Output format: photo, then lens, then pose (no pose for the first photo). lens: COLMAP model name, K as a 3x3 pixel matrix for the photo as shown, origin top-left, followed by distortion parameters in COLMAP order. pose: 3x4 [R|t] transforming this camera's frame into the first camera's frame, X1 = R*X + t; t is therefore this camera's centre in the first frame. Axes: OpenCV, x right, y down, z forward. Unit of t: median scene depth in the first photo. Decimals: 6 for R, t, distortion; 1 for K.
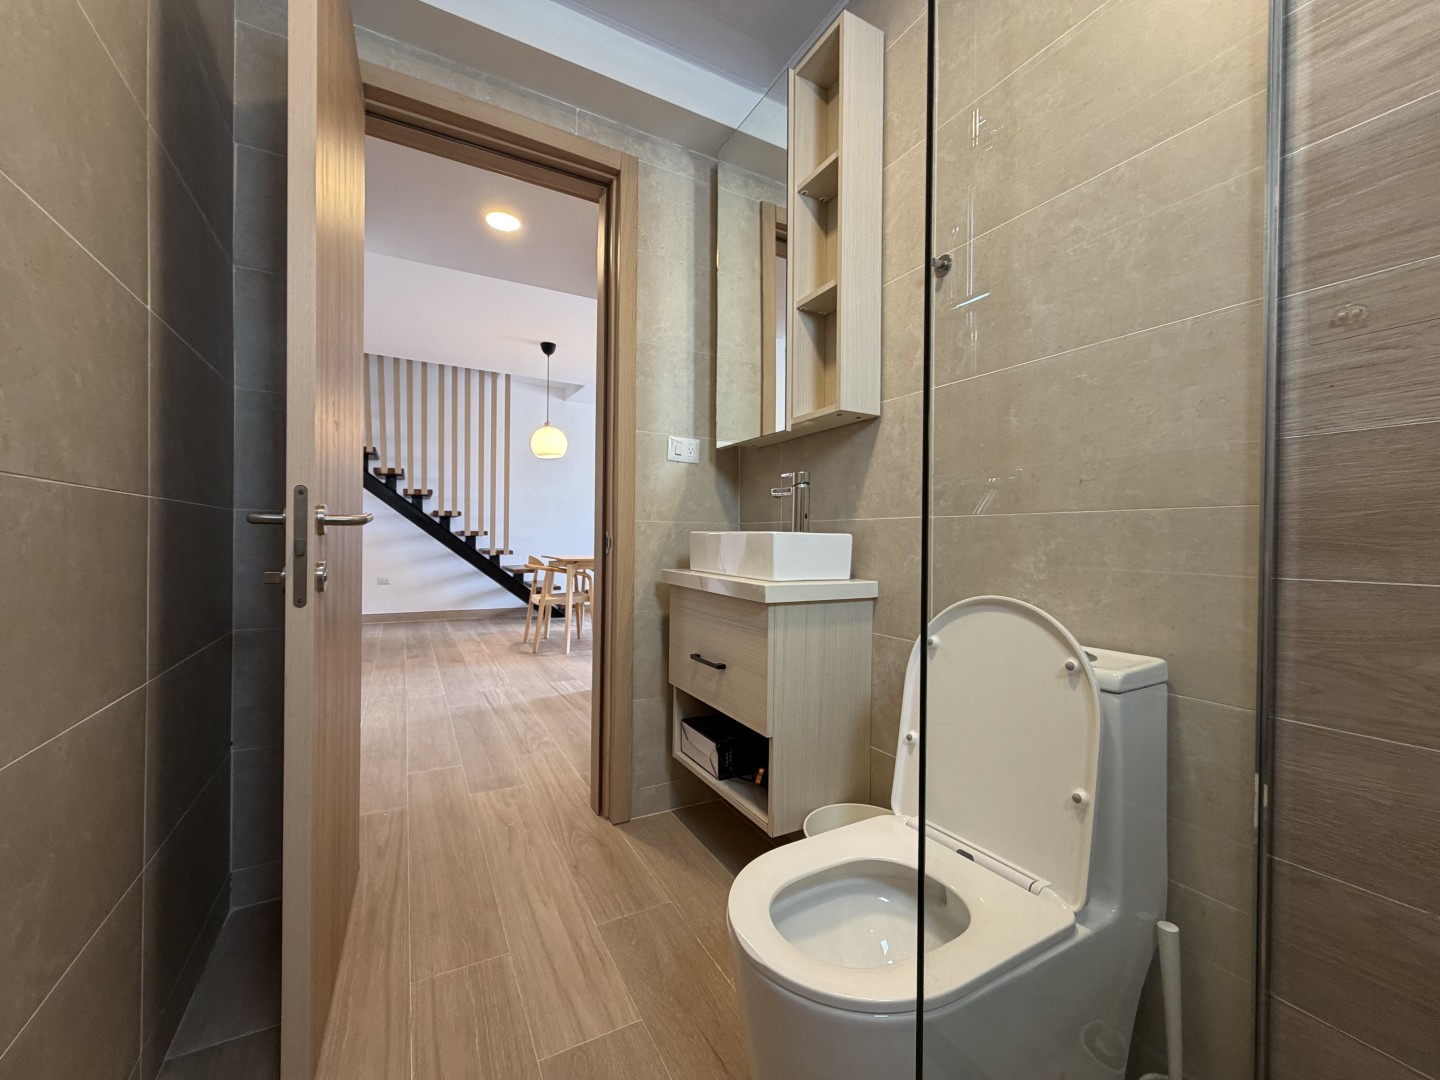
lens RADIAL K [[576.7, 0, 715.6], [0, 576.7, 541.0], [0, 0, 1]] dist [-0.000461, 0.000395]
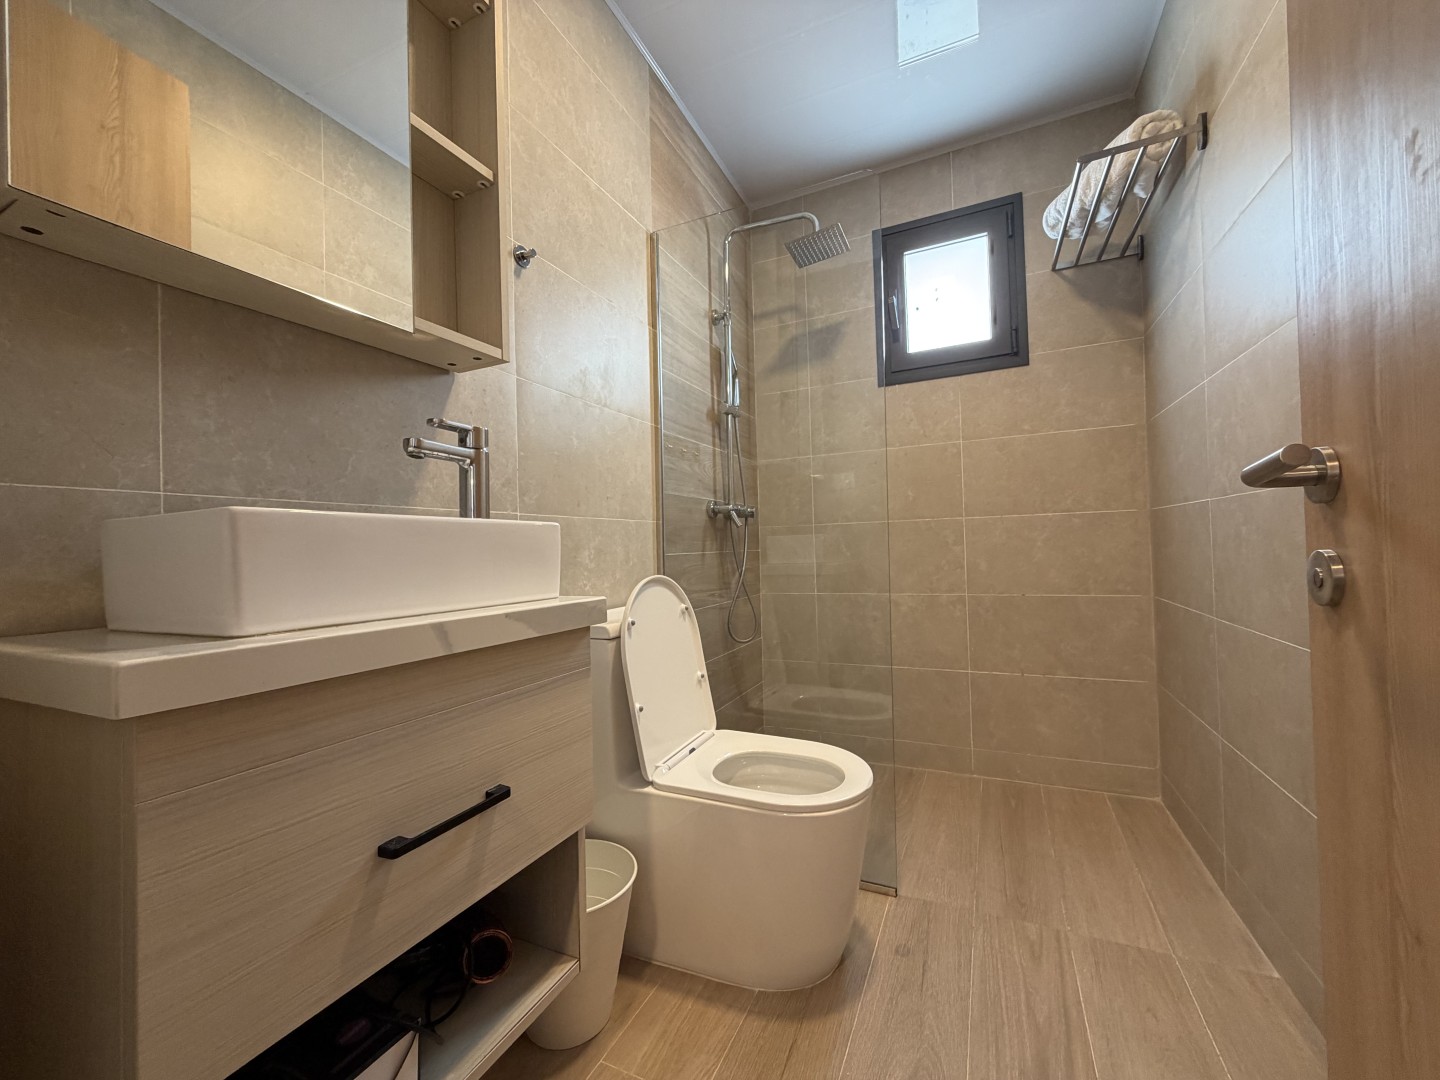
lens RADIAL K [[576.7, 0, 715.6], [0, 576.7, 541.0], [0, 0, 1]] dist [-0.000461, 0.000395]
pose [[-0.591612, 0.017140, 0.806041, -0.686955], [0.027242, 0.999628, -0.001262, 0.015367], [-0.805763, 0.021211, -0.591859, 1.580628]]
